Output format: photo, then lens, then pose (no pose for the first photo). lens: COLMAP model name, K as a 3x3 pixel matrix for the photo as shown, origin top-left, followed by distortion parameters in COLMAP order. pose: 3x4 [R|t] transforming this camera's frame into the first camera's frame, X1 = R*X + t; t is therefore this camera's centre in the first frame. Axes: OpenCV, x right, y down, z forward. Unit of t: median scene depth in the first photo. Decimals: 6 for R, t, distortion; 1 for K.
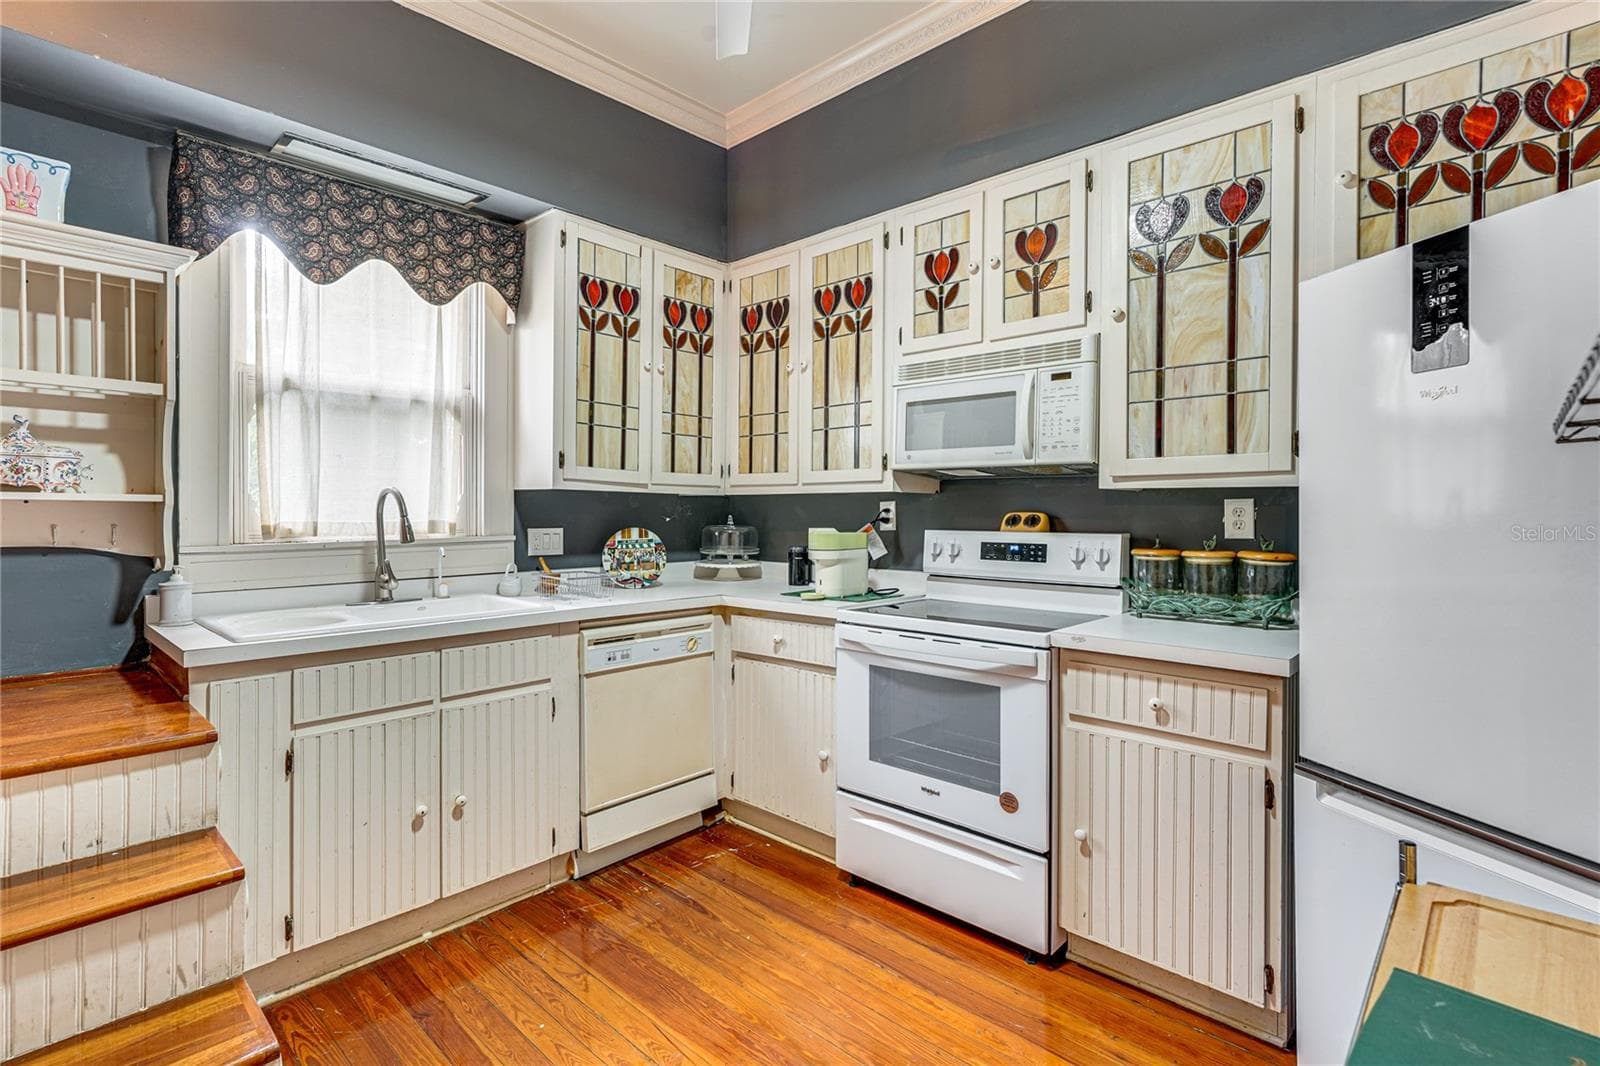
lens RADIAL K [[806.8, 0, 800.0], [0, 806.8, 533.0], [0, 0, 1]] dist [0.000105, 0.000088]
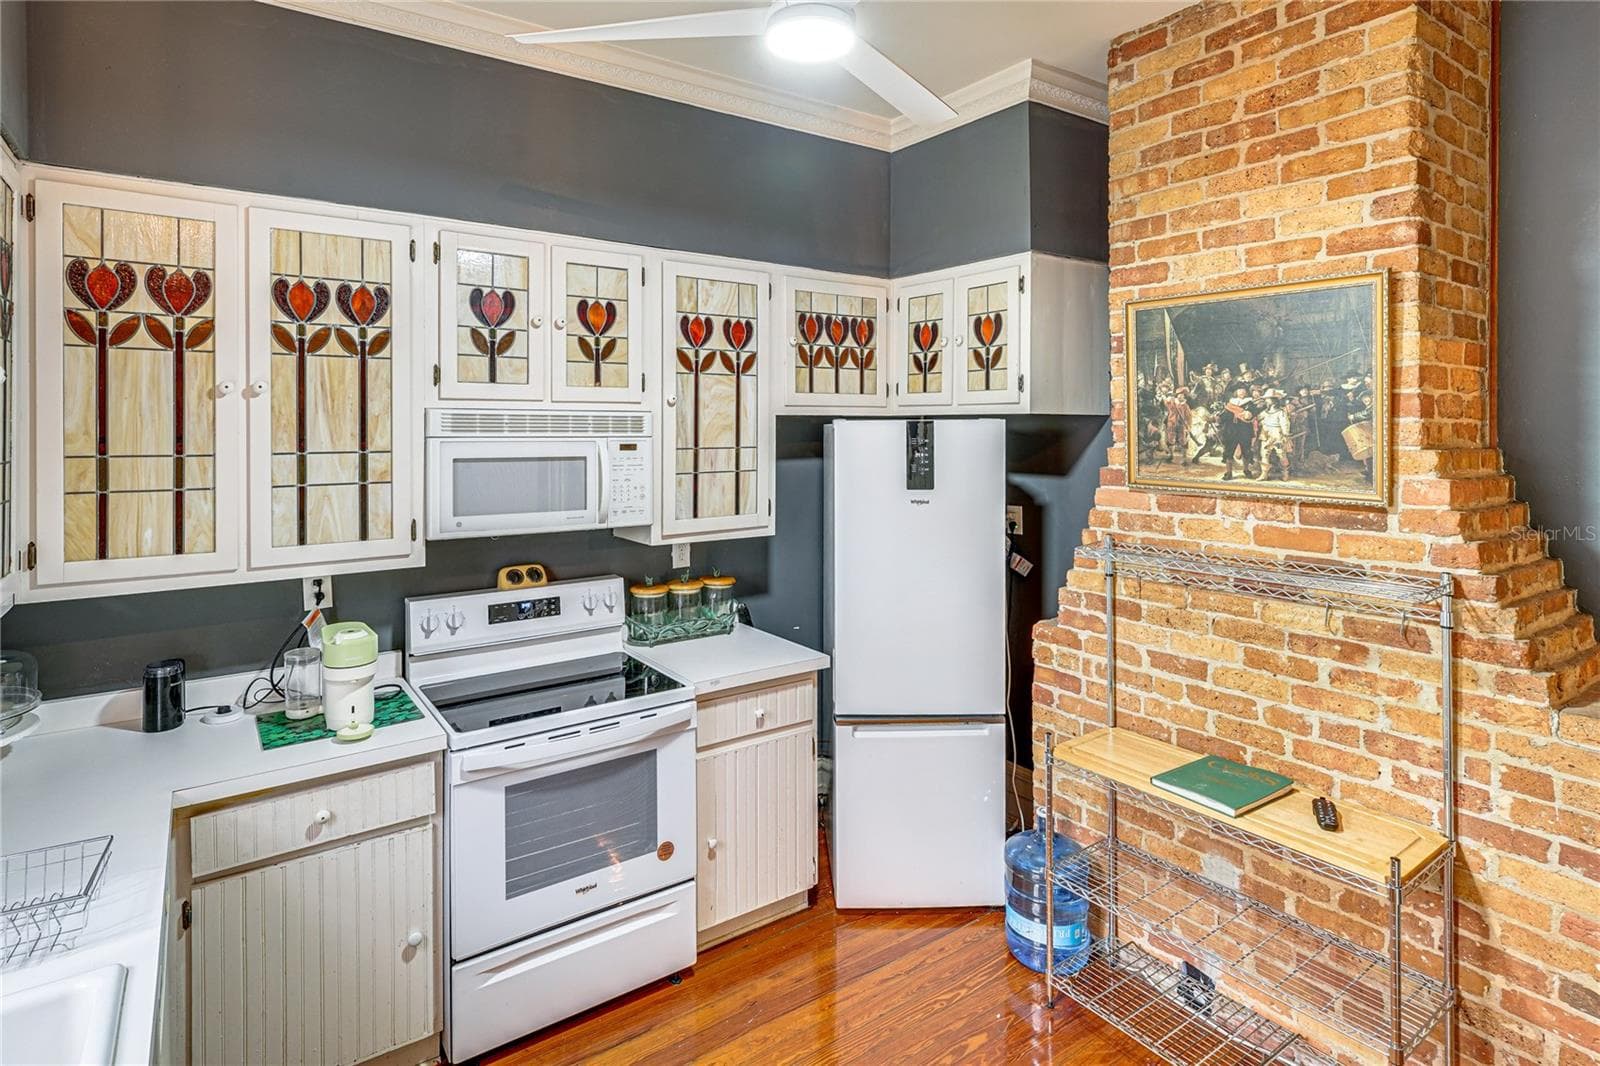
lens RADIAL K [[829.6, 0, 797.8], [0, 829.6, 432.9], [0, 0, 1]] dist [-0.000469, -0.000148]
pose [[0.164446, -0.011583, 0.986318, -0.717457], [0.010599, 0.999894, 0.009975, -0.212442], [-0.986329, 0.008814, 0.164552, 0.560213]]
